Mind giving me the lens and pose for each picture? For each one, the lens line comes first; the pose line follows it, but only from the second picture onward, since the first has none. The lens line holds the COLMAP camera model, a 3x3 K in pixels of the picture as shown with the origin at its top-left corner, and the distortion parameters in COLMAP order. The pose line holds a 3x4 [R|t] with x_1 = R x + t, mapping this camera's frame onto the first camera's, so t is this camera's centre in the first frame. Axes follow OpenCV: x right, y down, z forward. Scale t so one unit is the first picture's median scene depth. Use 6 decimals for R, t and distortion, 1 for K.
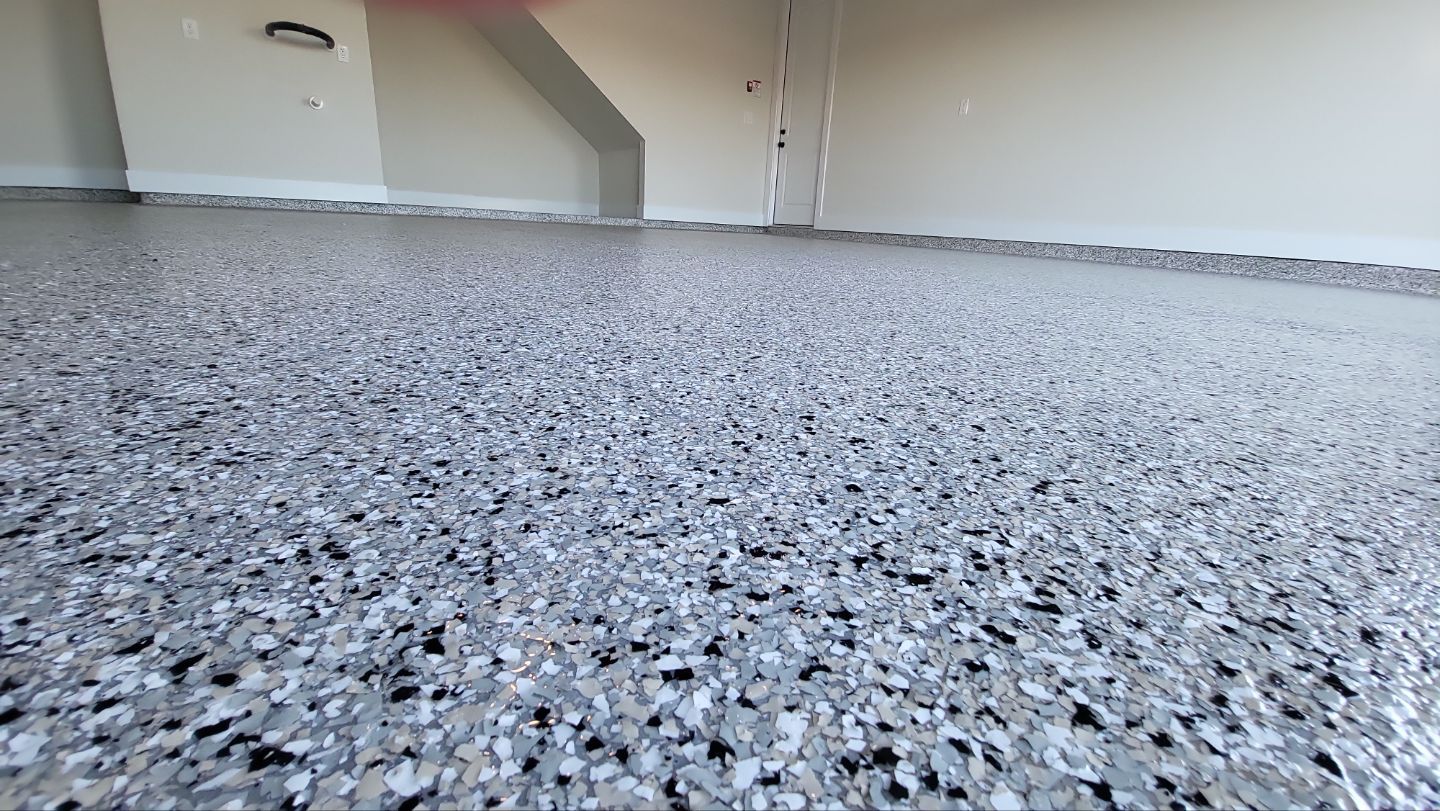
lens RADIAL K [[574.2, 0, 720.6], [0, 574.2, 412.5], [0, 0, 1]] dist [-0.011212, -0.003251]
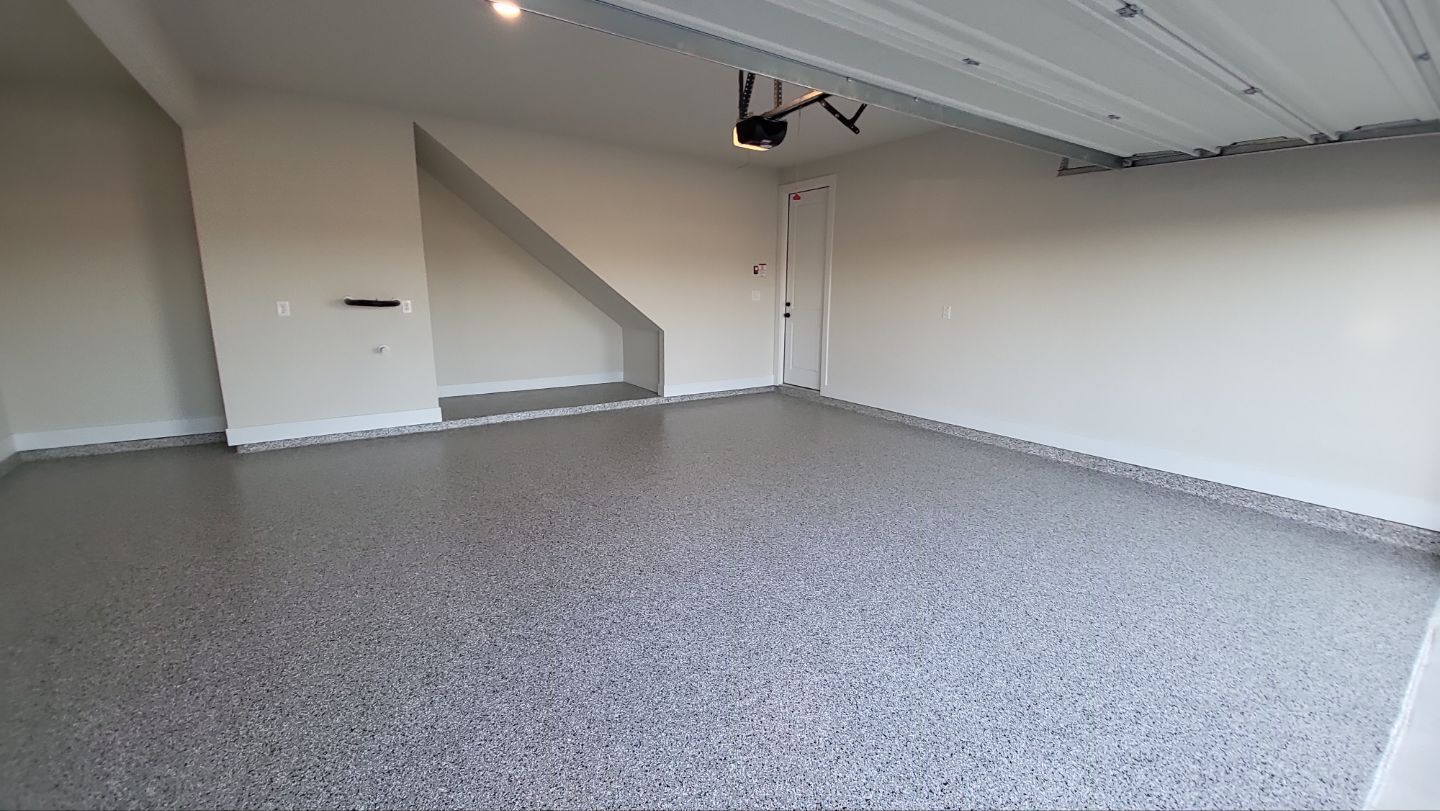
lens RADIAL K [[574.2, 0, 722.6], [0, 574.2, 395.3], [0, 0, 1]] dist [-0.011212, -0.003251]
pose [[0.998719, -0.037561, -0.033891, 0.017123], [0.033702, 0.993579, -0.108006, -0.249810], [0.037730, 0.106726, 0.993572, -0.109976]]
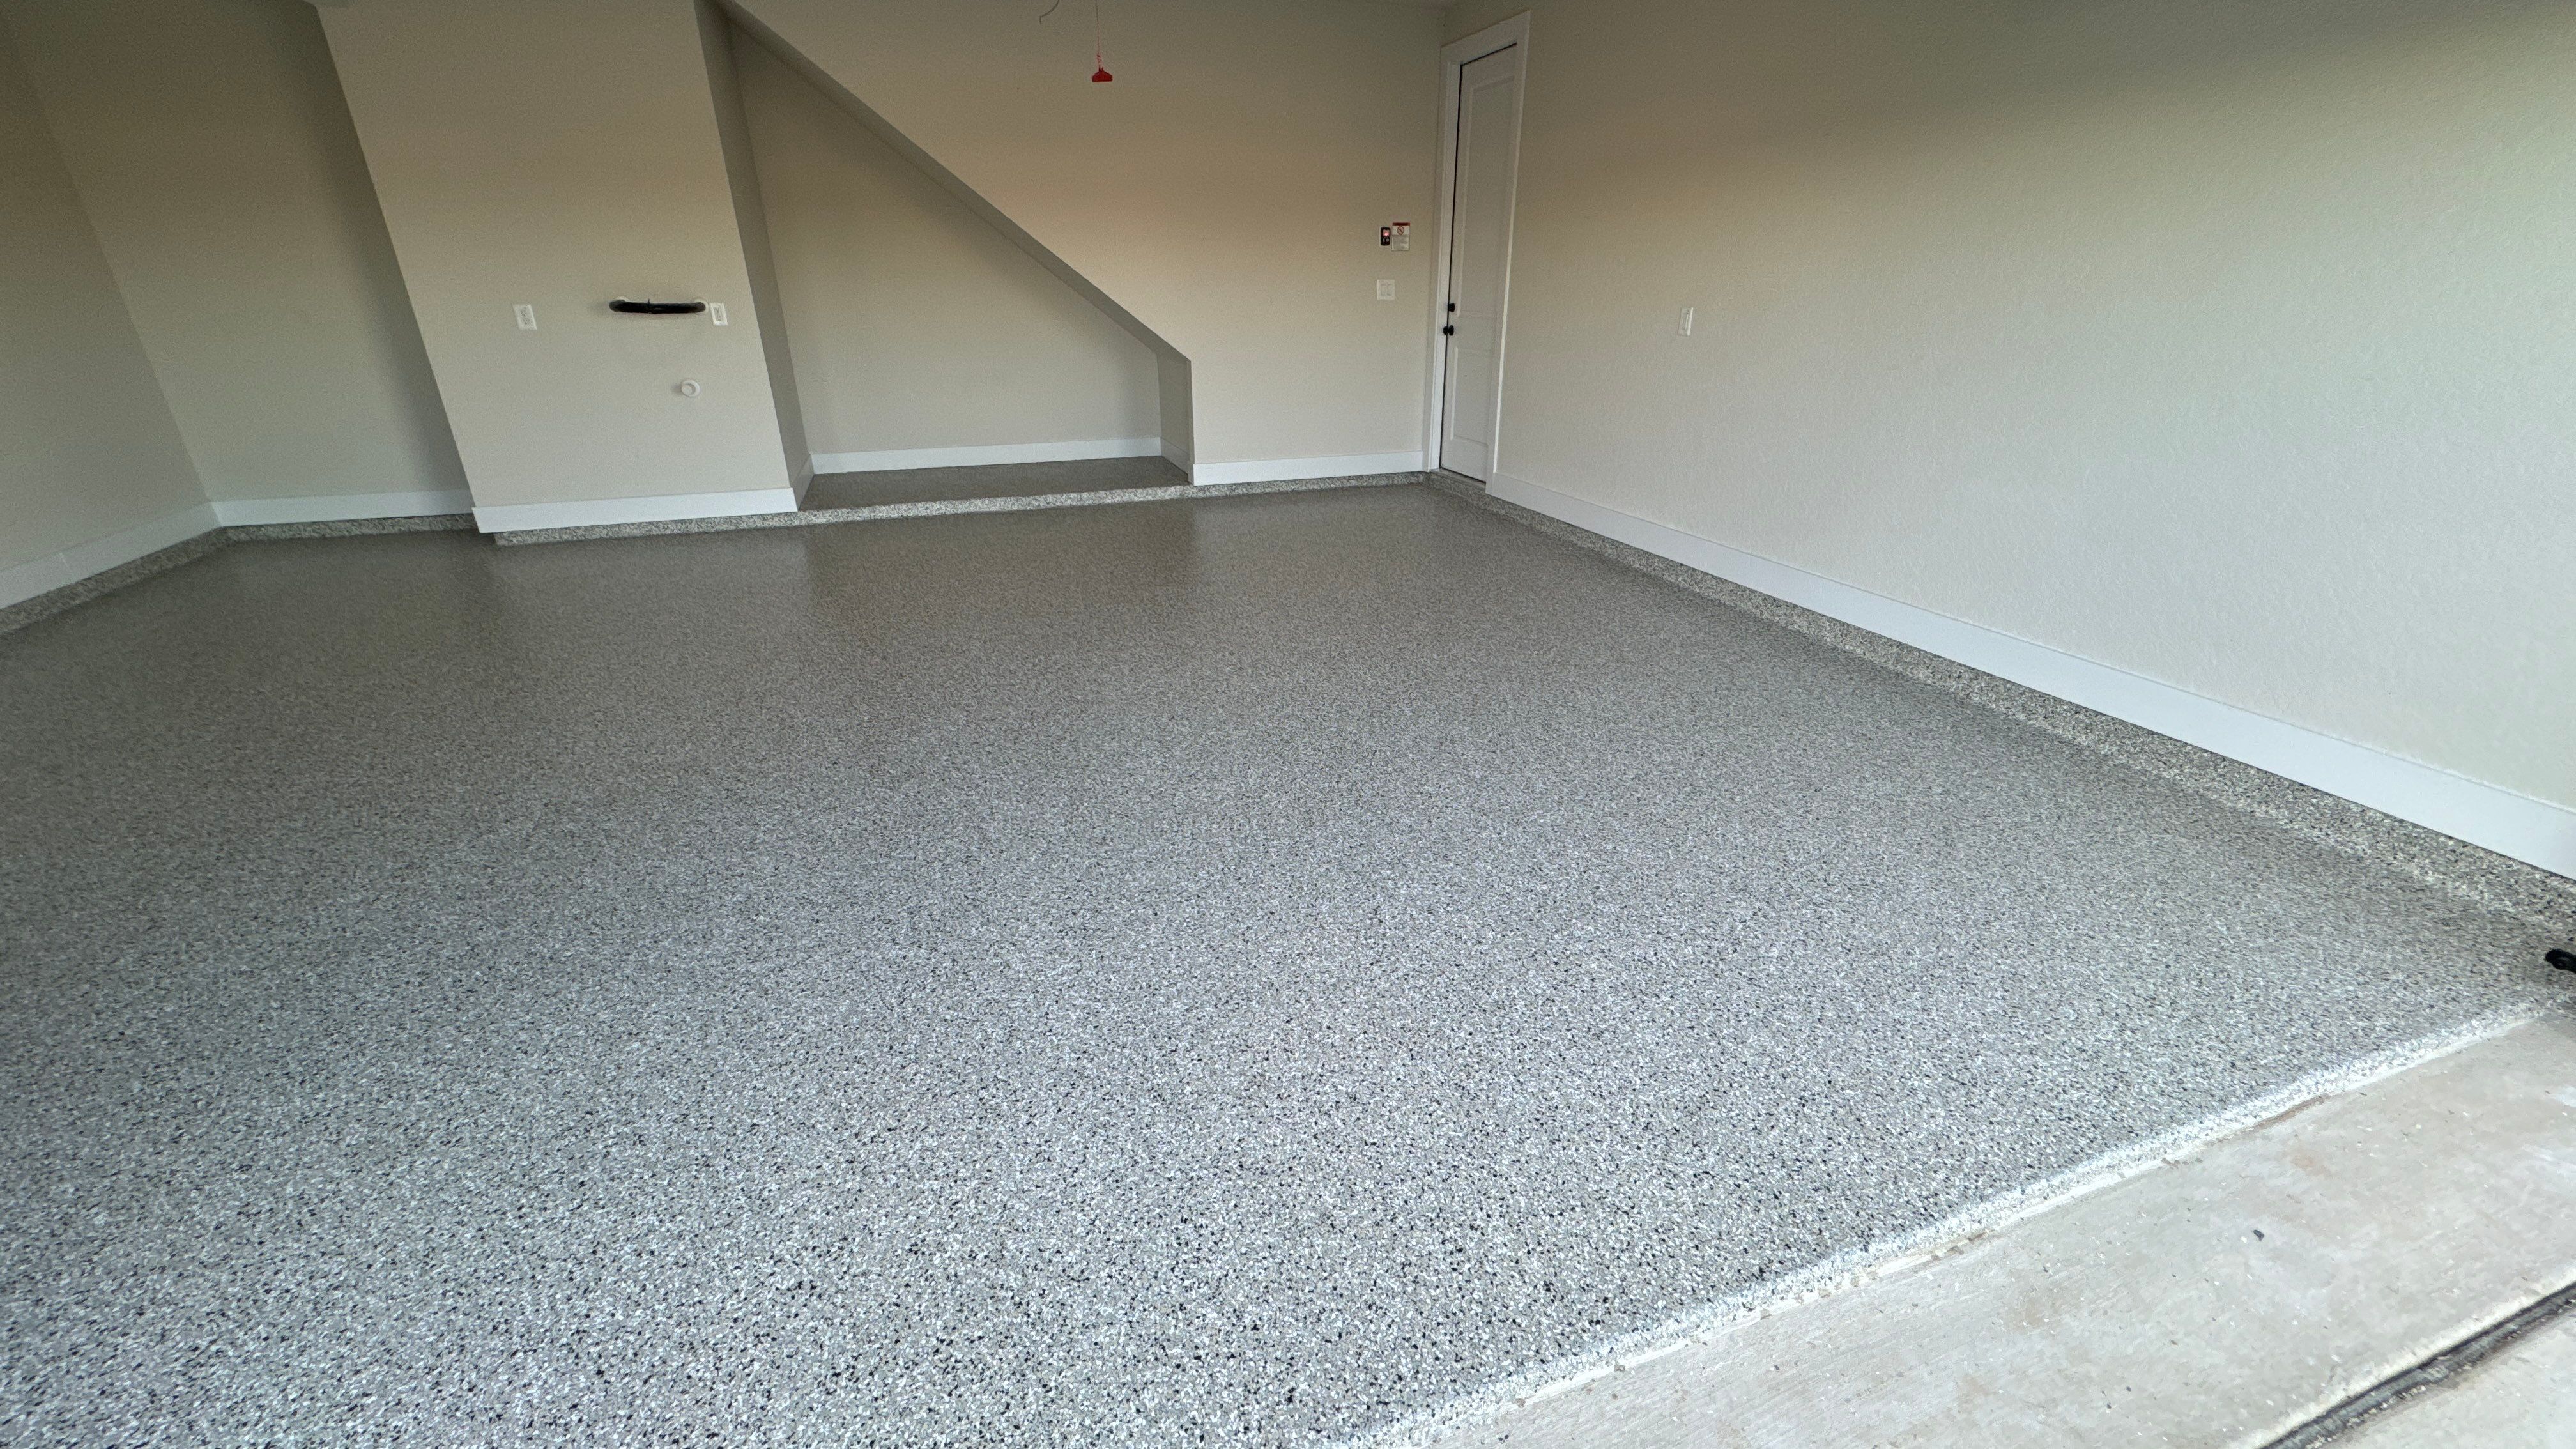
lens RADIAL K [[1029.7, 0, 1320.5], [0, 1029.7, 711.3], [0, 0, 1]] dist [-0.001045, 0.000178]
pose [[0.956299, 0.059749, -0.286221, 0.372754], [-0.031477, 0.994247, 0.102383, -0.245756], [0.290692, -0.088899, 0.952678, -0.039415]]
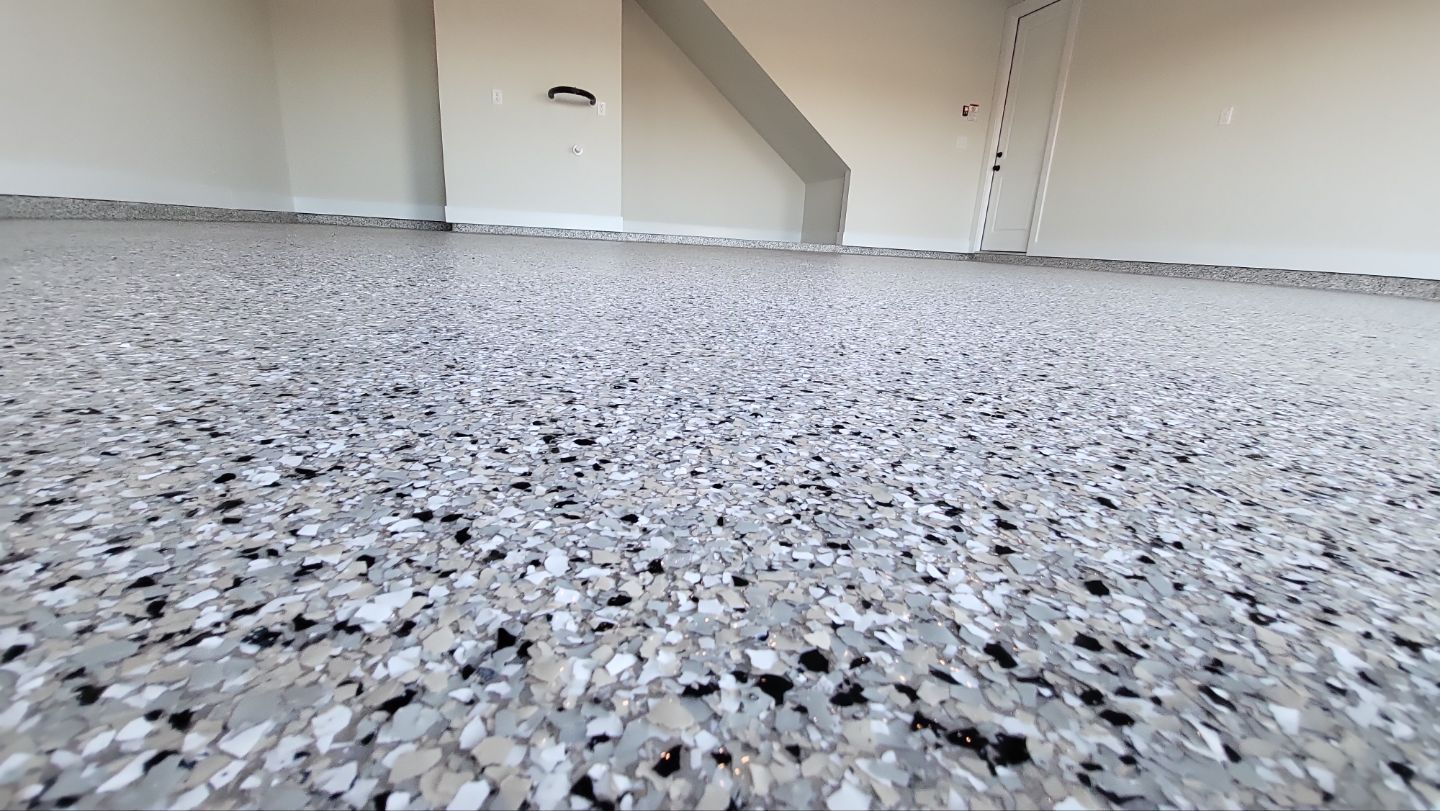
lens RADIAL K [[574.2, 0, 720.7], [0, 574.2, 419.0], [0, 0, 1]] dist [-0.011212, -0.003251]
pose [[0.943781, 0.090557, -0.317926, 0.016152], [-0.102982, 0.994430, -0.022457, 0.020235], [0.314121, 0.053935, 0.947850, -0.029652]]
